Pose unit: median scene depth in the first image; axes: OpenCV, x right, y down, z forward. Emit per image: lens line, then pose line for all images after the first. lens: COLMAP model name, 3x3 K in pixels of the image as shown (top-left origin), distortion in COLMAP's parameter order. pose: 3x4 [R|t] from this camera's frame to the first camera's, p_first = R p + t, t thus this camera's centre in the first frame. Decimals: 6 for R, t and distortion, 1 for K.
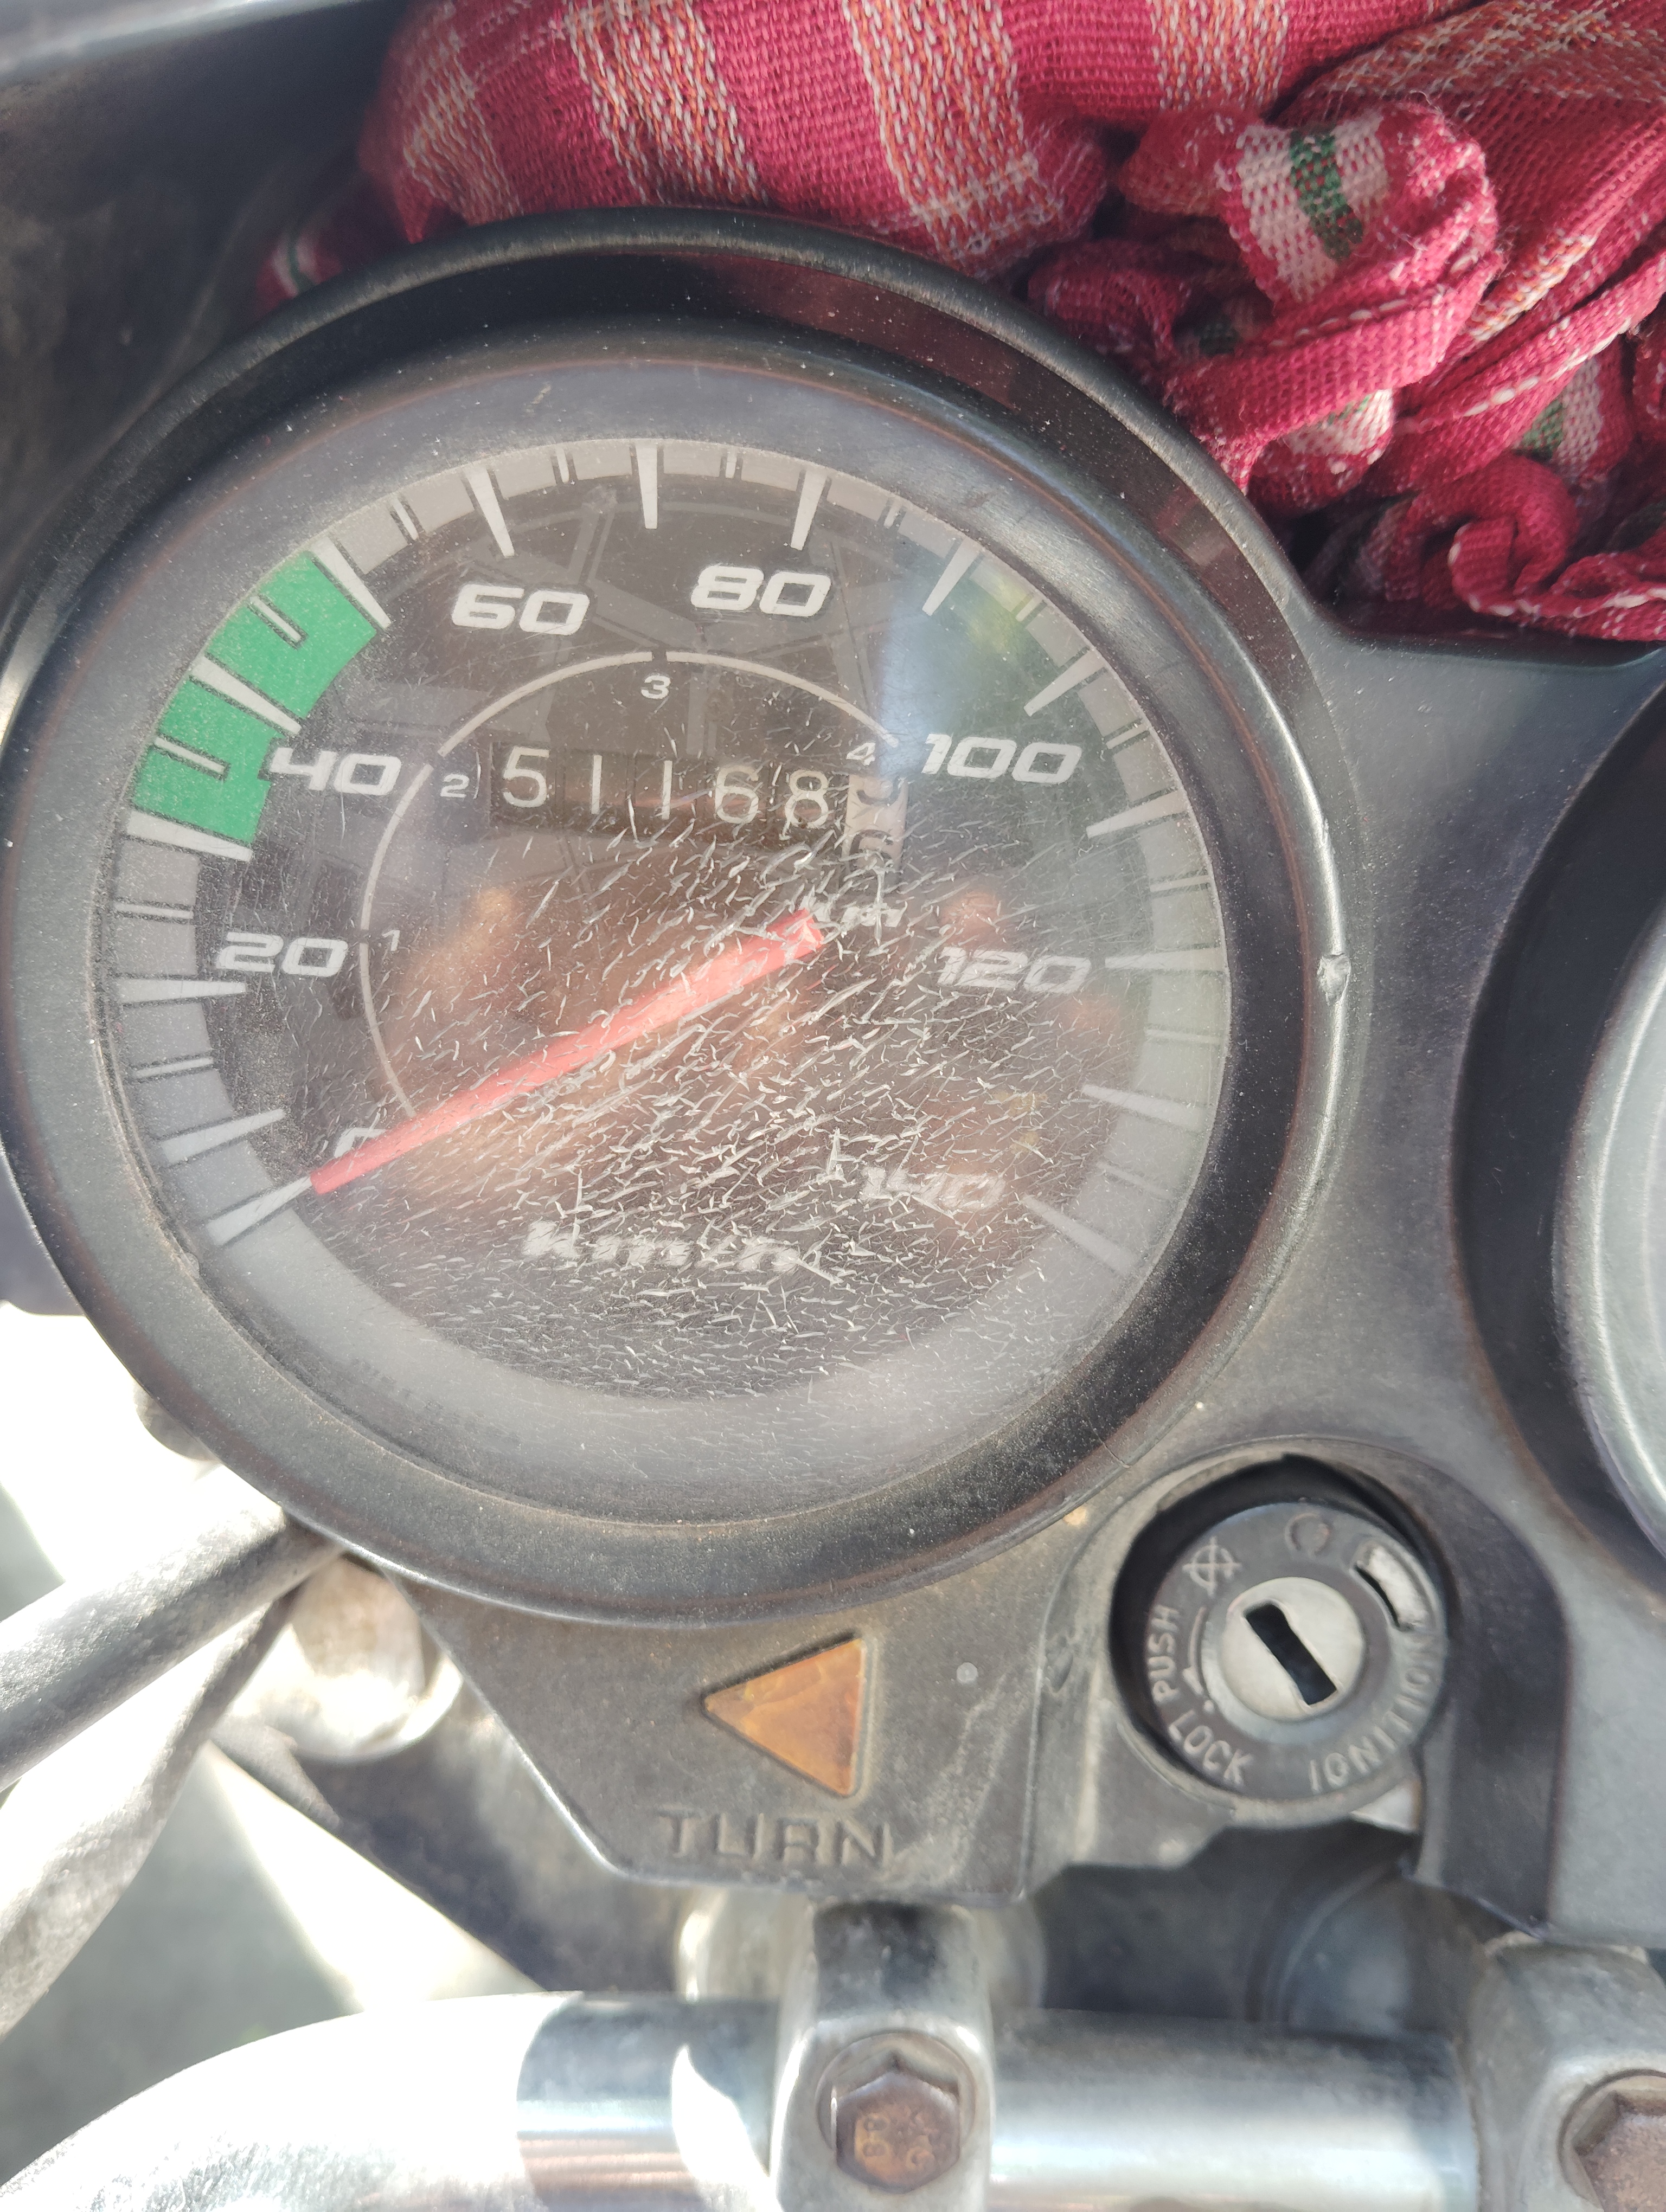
lens RADIAL K [[1903.1, 0, 849.5], [0, 1903.1, 1102.7], [0, 0, 1]] dist [0.063319, -0.188022]
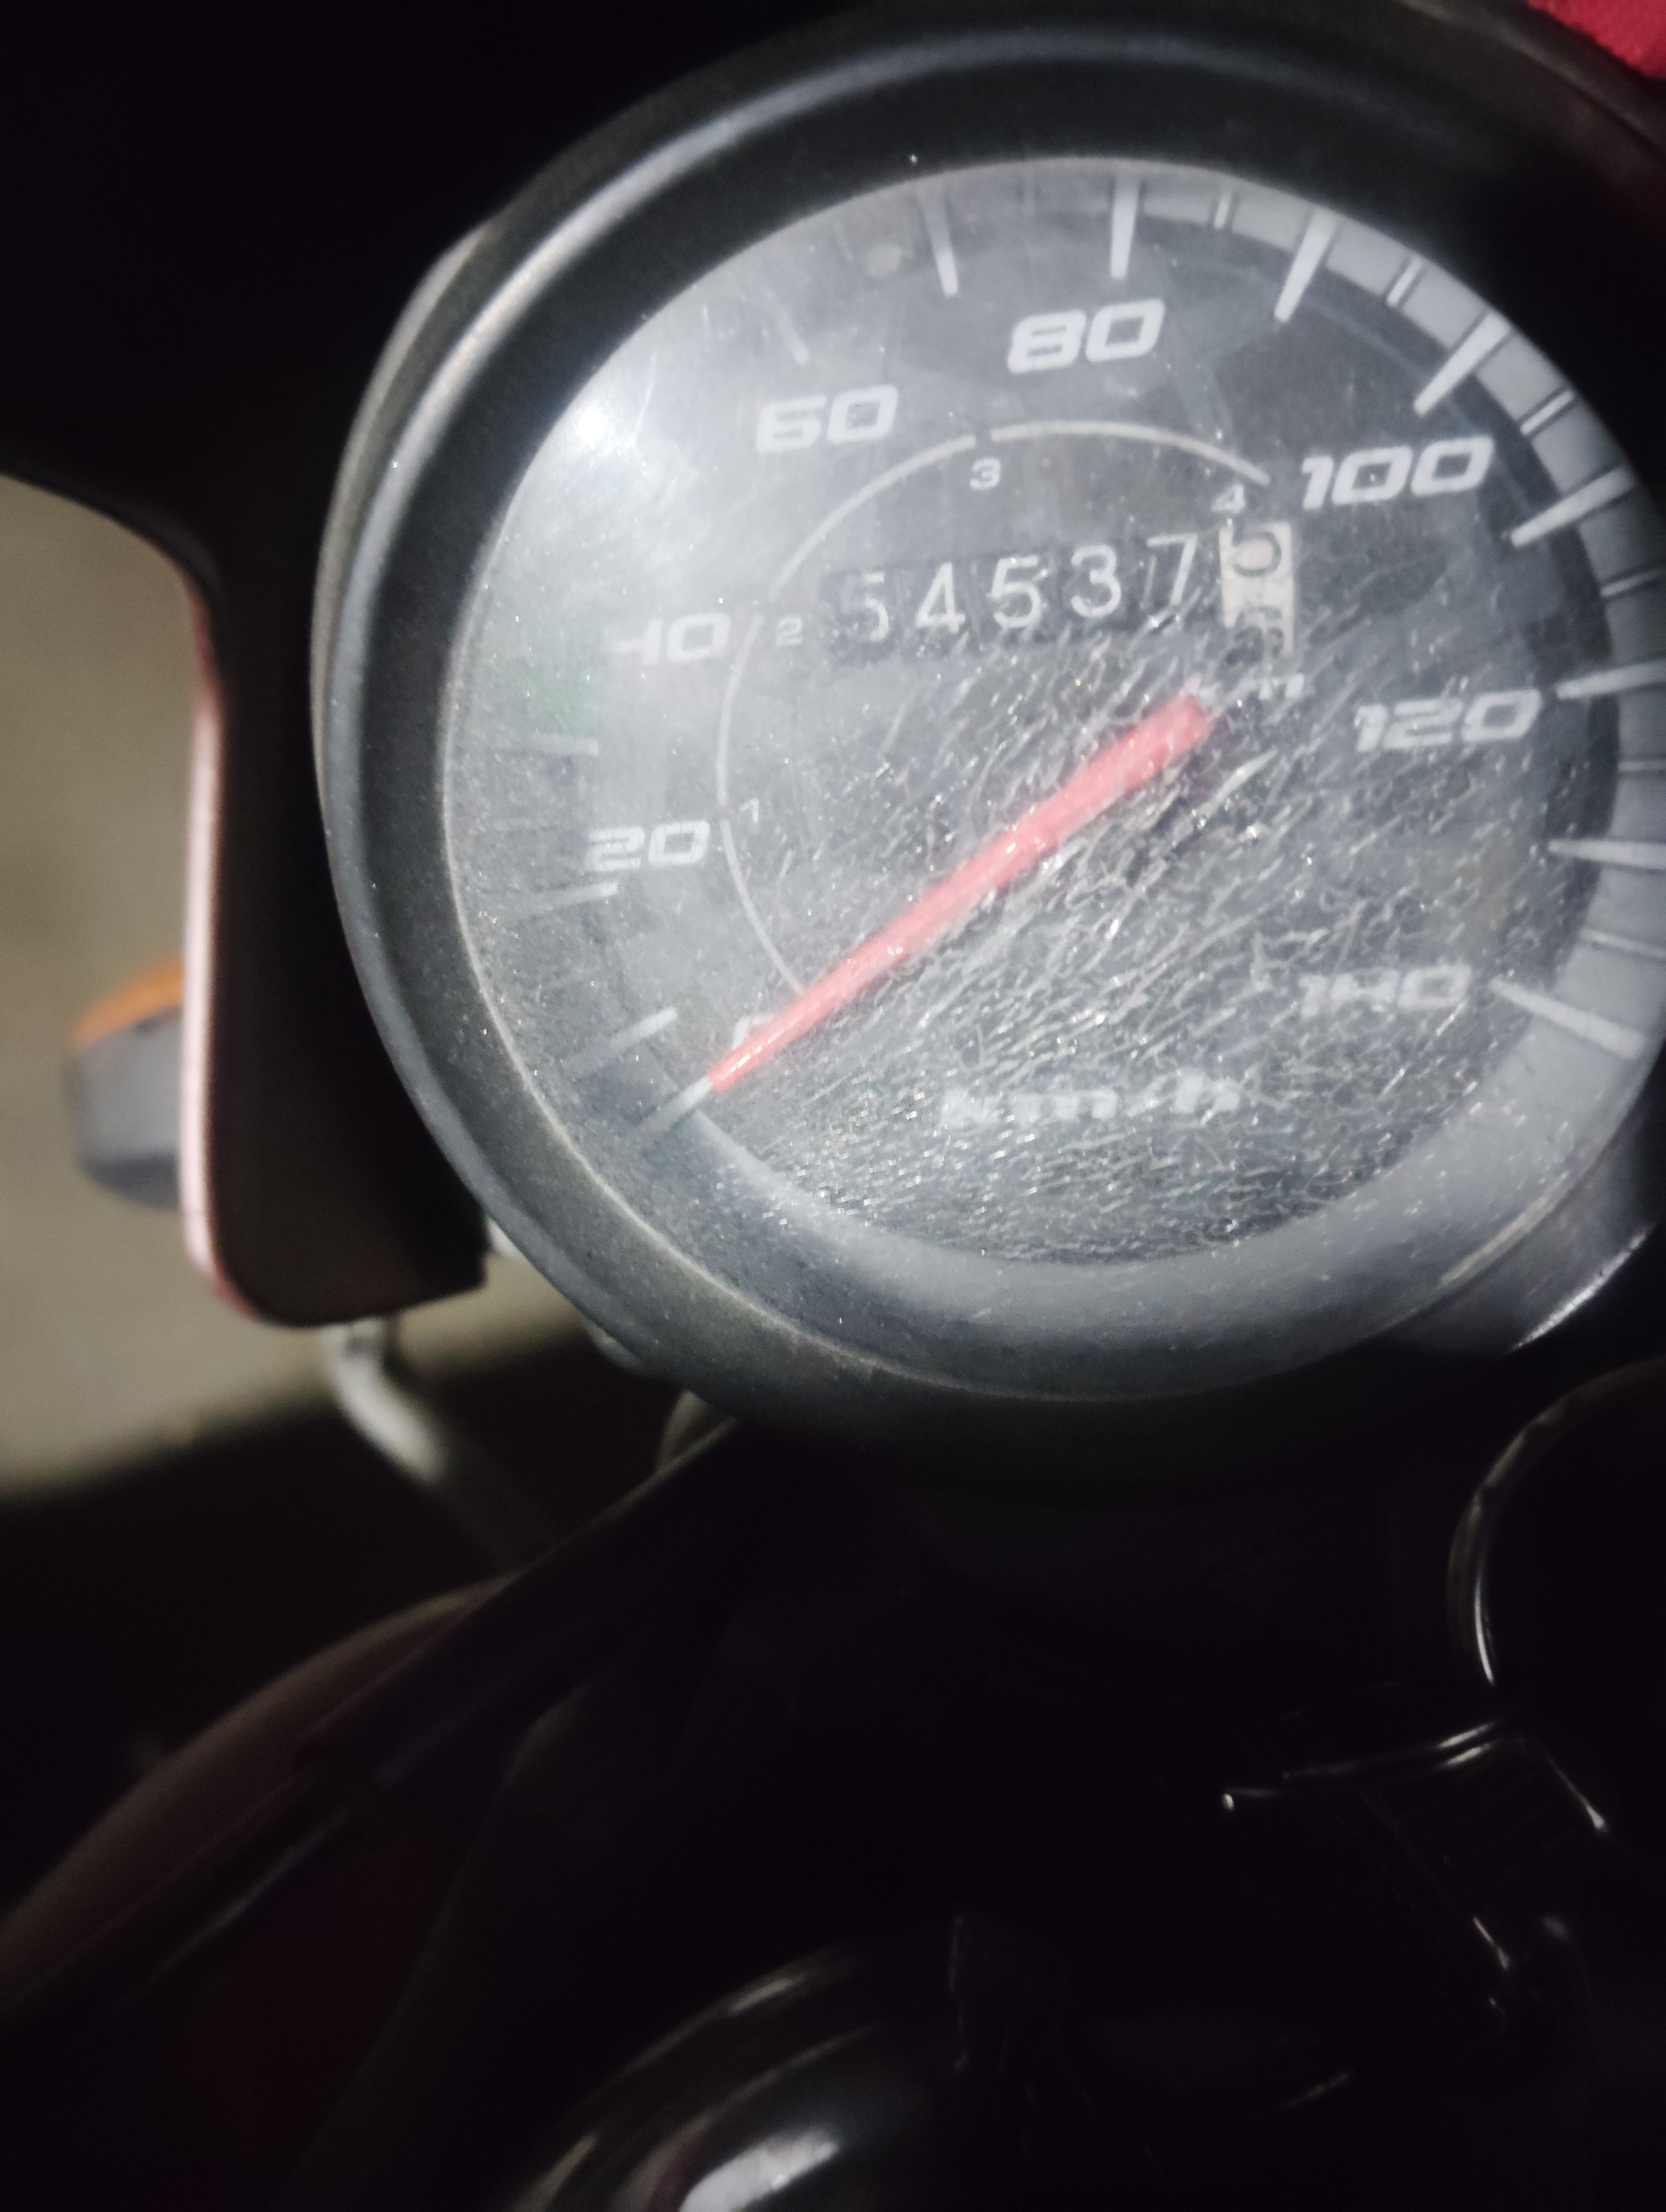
lens RADIAL K [[1903.1, 0, 849.2], [0, 1903.1, 1110.4], [0, 0, 1]] dist [0.063319, -0.188022]
pose [[0.959121, -0.133502, -0.249528, 0.021212], [0.146532, 0.988611, 0.034306, 0.036787], [0.242106, -0.069467, 0.967760, 0.098431]]
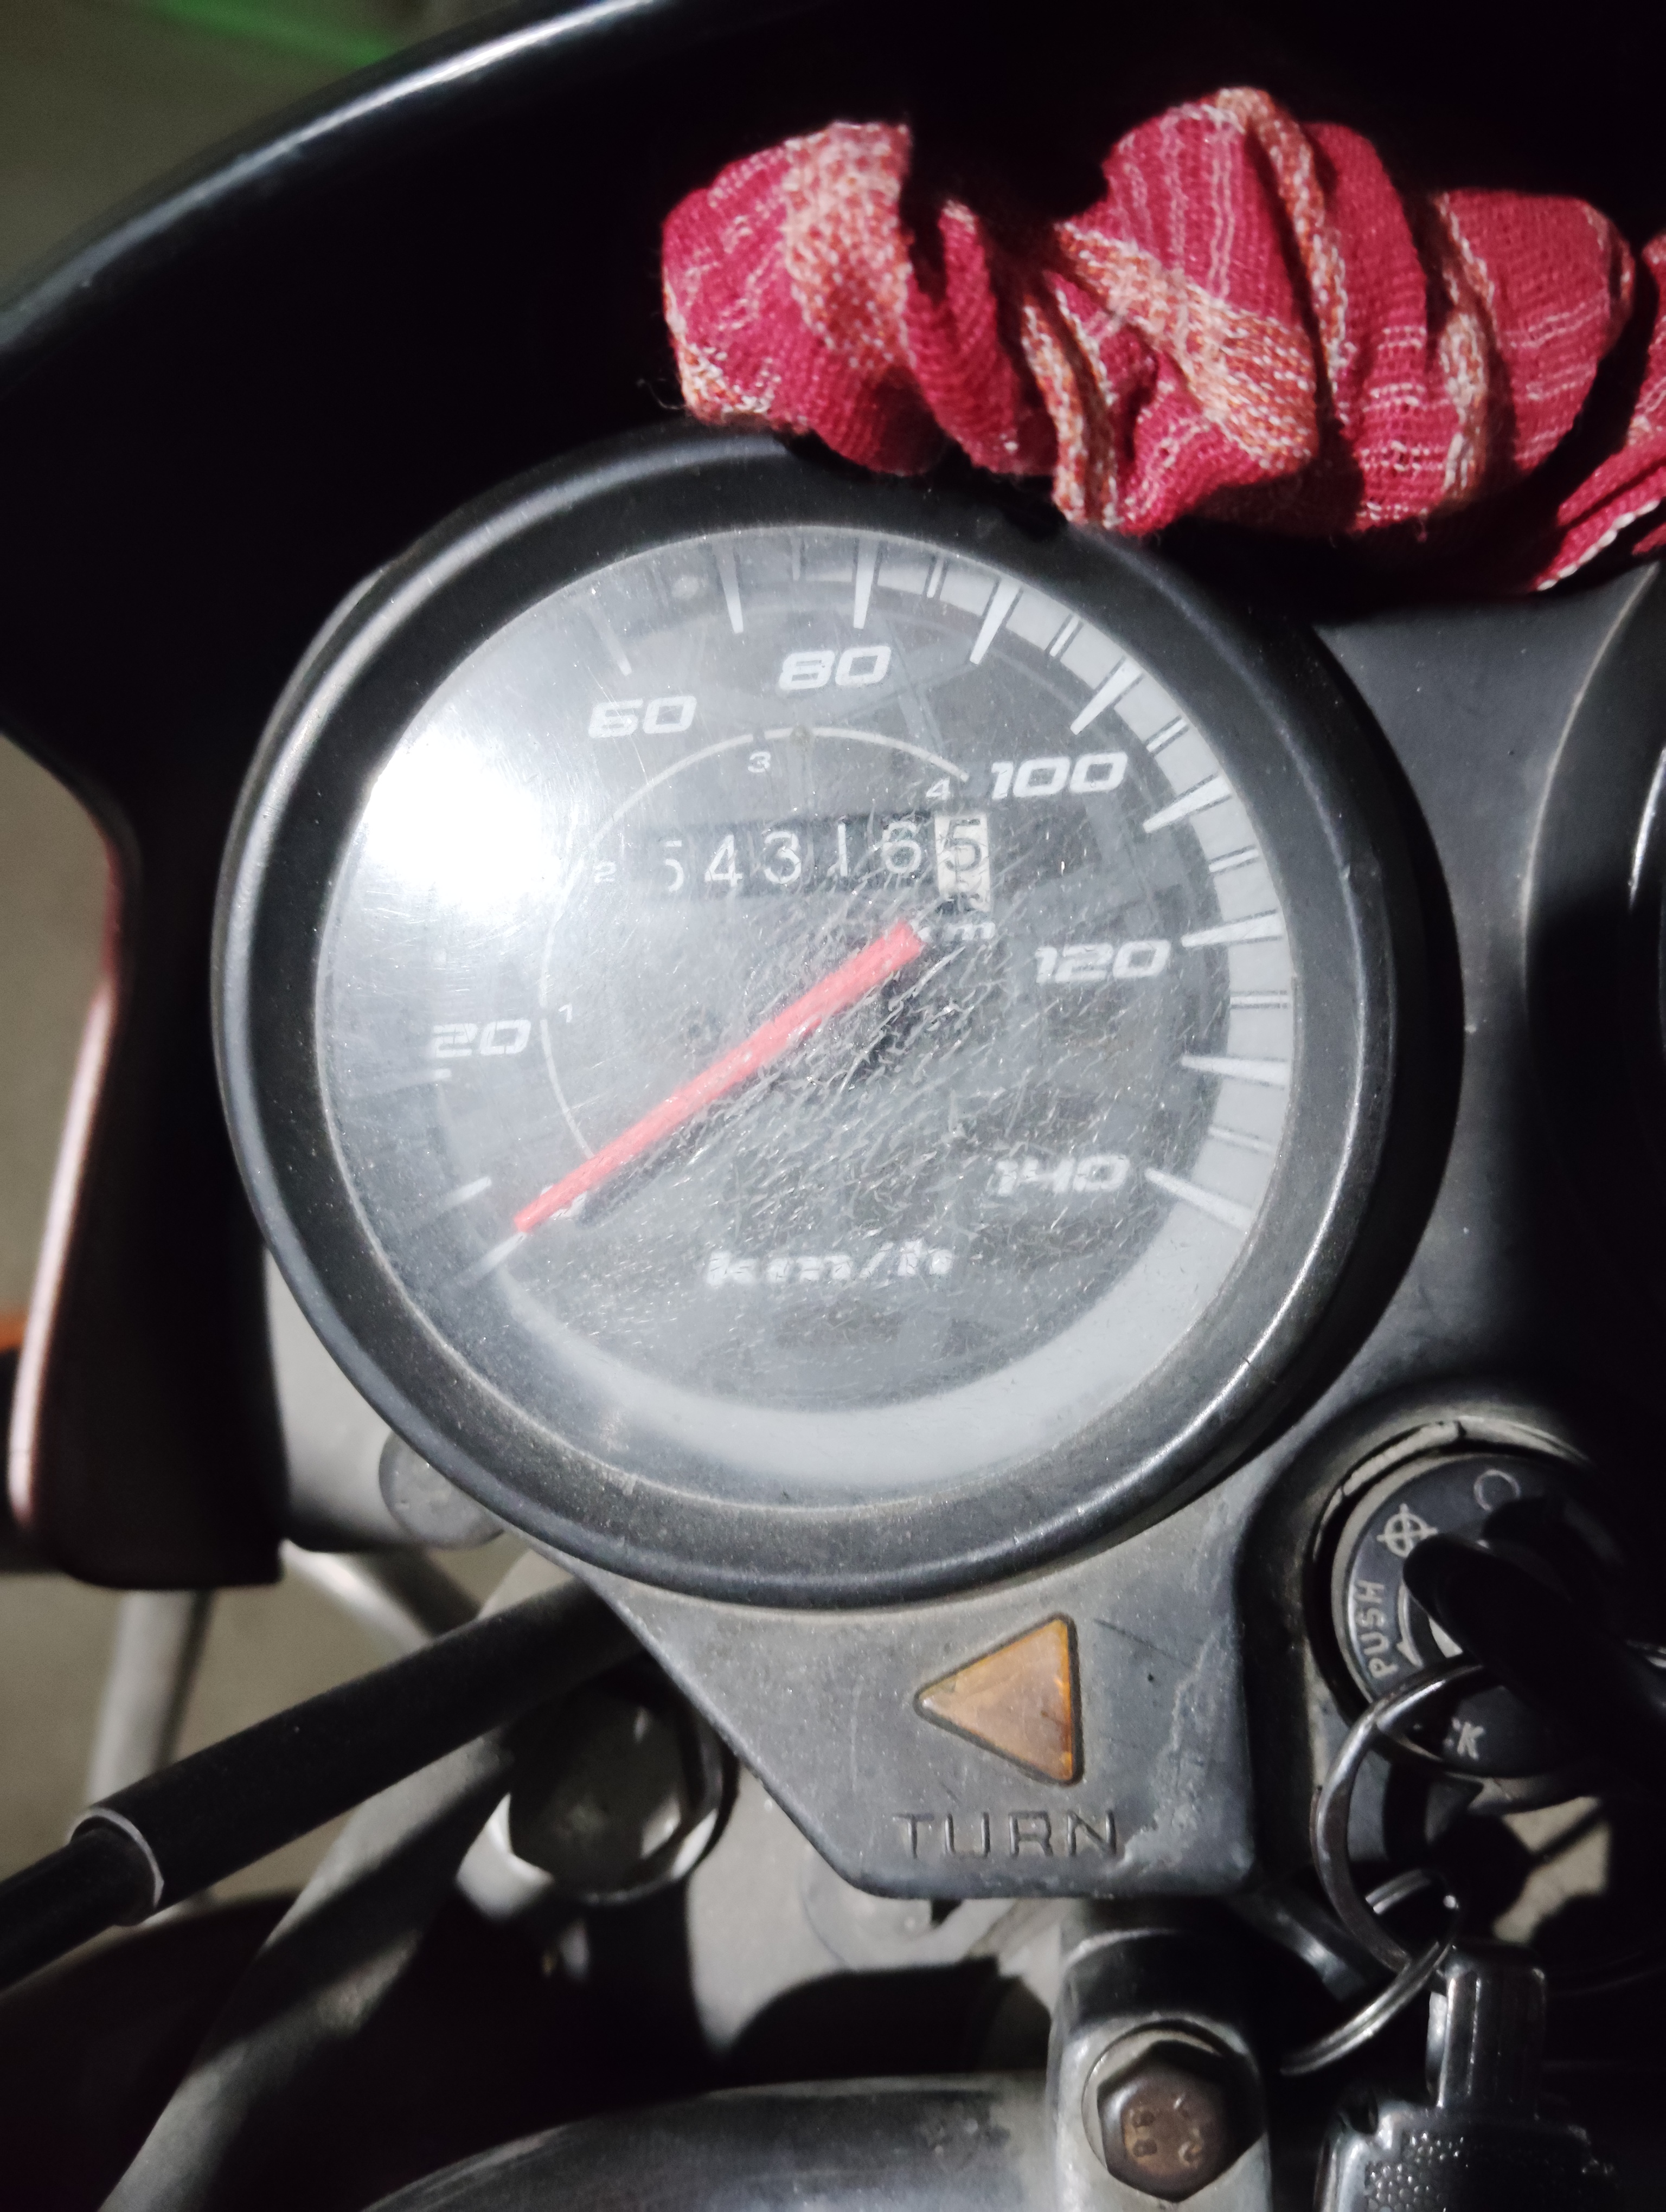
lens RADIAL K [[1903.1, 0, 853.8], [0, 1903.1, 1107.1], [0, 0, 1]] dist [0.063319, -0.188022]
pose [[0.982631, -0.143362, -0.117826, 0.066603], [0.112663, 0.965424, -0.235083, 0.279250], [0.147454, 0.217725, 0.964807, -0.095902]]
